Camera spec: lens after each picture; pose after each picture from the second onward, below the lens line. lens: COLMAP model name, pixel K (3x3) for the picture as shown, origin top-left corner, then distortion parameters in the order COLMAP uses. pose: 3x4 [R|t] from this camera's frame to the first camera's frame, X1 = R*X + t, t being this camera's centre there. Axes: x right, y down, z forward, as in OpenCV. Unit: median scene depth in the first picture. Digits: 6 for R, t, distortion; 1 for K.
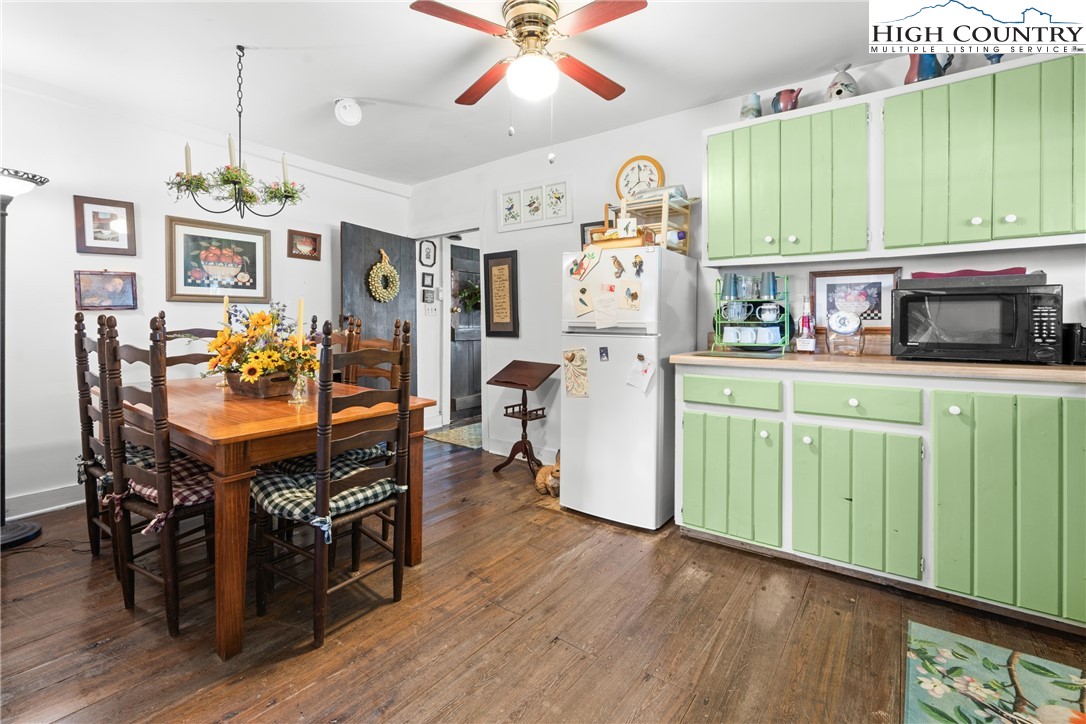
lens RADIAL K [[479.7, 0, 540.0], [0, 479.7, 326.4], [0, 0, 1]] dist [-0.007939, 0.000804]
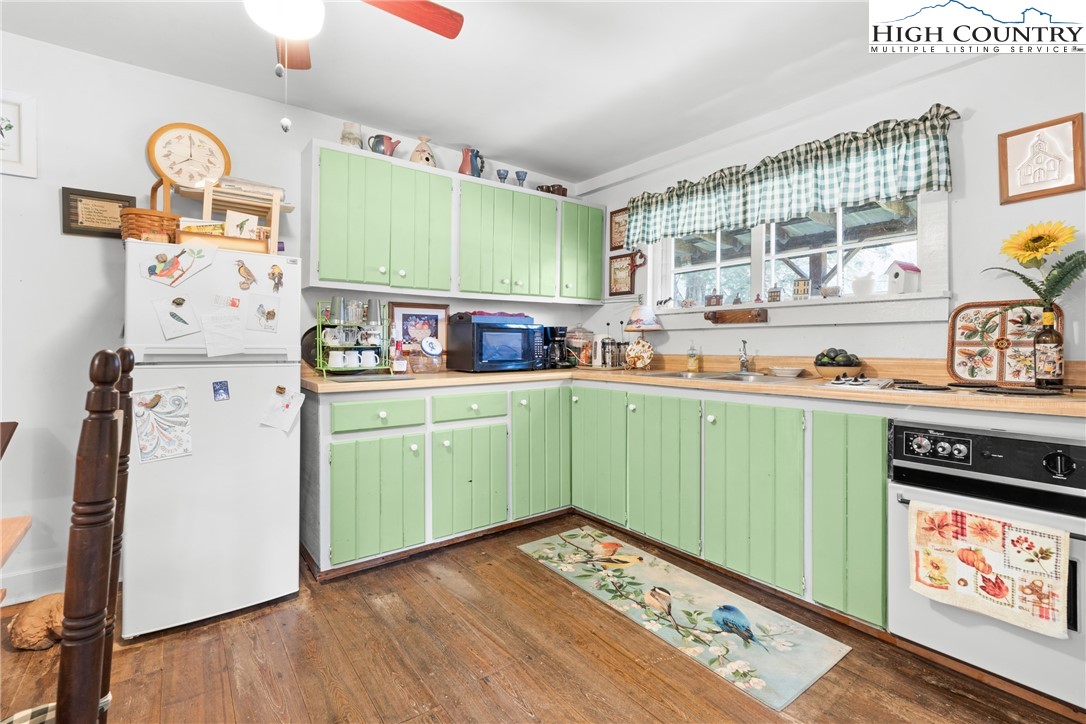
lens RADIAL K [[485.1, 0, 544.3], [0, 485.1, 348.0], [0, 0, 1]] dist [-0.001169, 0.000053]
pose [[0.298822, -0.008531, 0.954271, -0.492922], [0.007746, 0.999949, 0.006514, -0.010441], [-0.954278, 0.005445, 0.298872, 0.351240]]
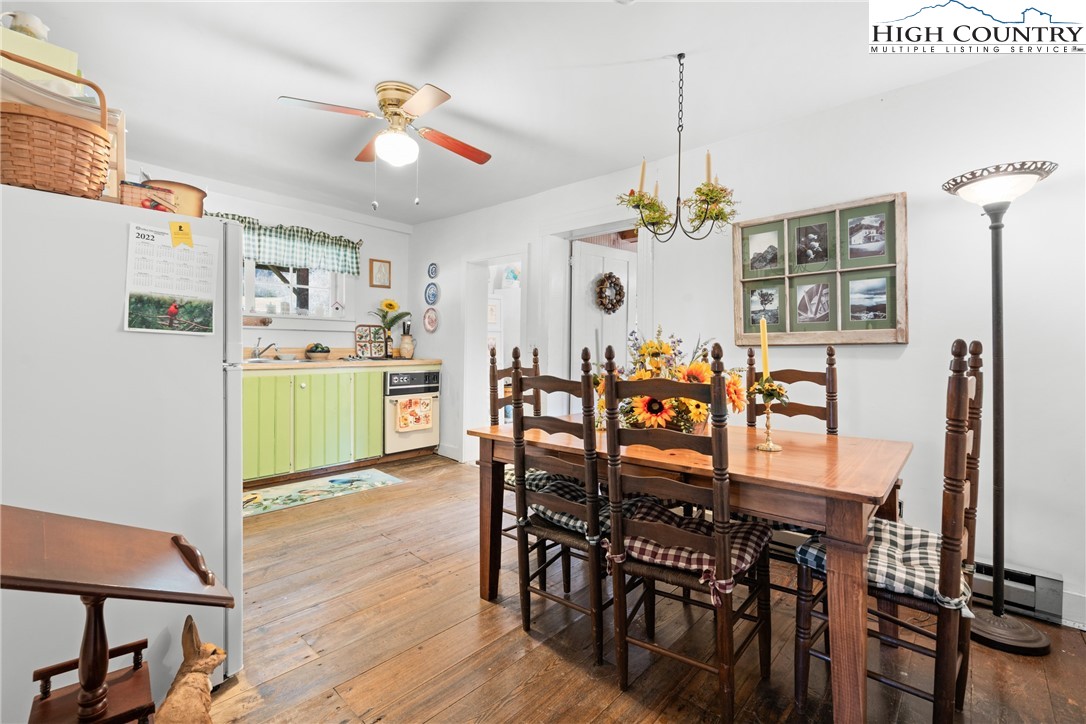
lens RADIAL K [[491.7, 0, 538.7], [0, 491.7, 356.4], [0, 0, 1]] dist [-0.001712, 0.000101]
pose [[-0.993077, -0.022592, 0.115268, -0.448841], [-0.018655, 0.999209, 0.035124, -0.030461], [-0.115970, 0.032730, -0.992713, 1.870470]]
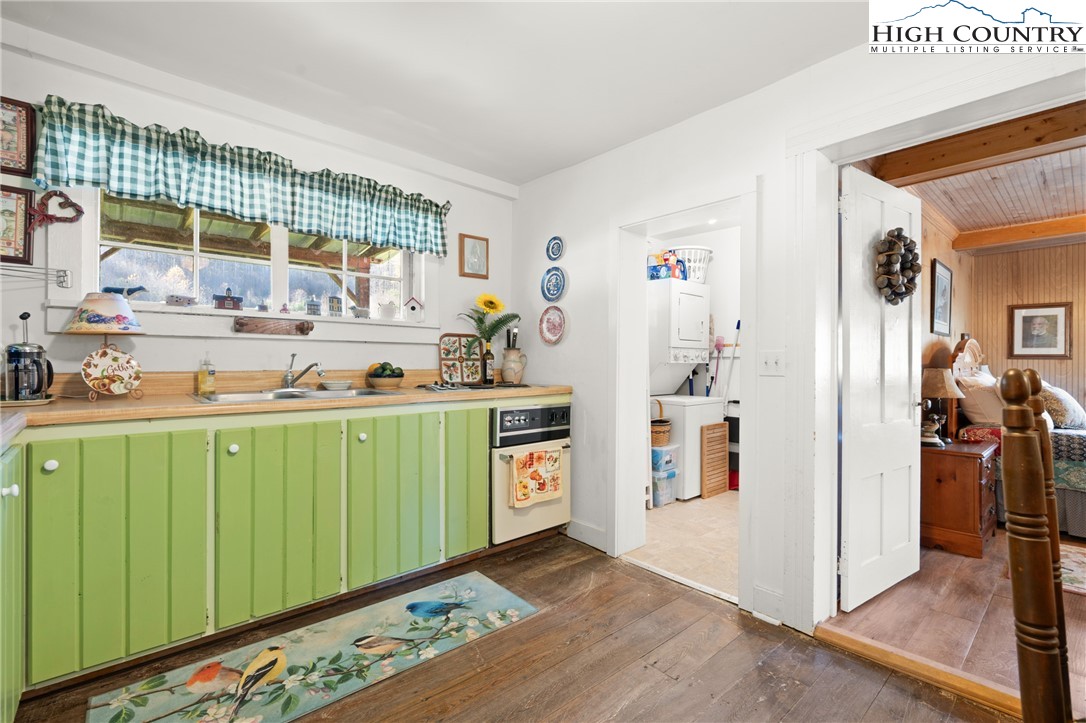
lens RADIAL K [[485.6, 0, 538.6], [0, 485.6, 363.4], [0, 0, 1]] dist [-0.000036, -0.000027]
pose [[-0.977160, -0.009669, 0.212287, 0.005627], [-0.006797, 0.999875, 0.014252, -0.015746], [-0.212398, 0.012484, -0.977103, 1.152823]]
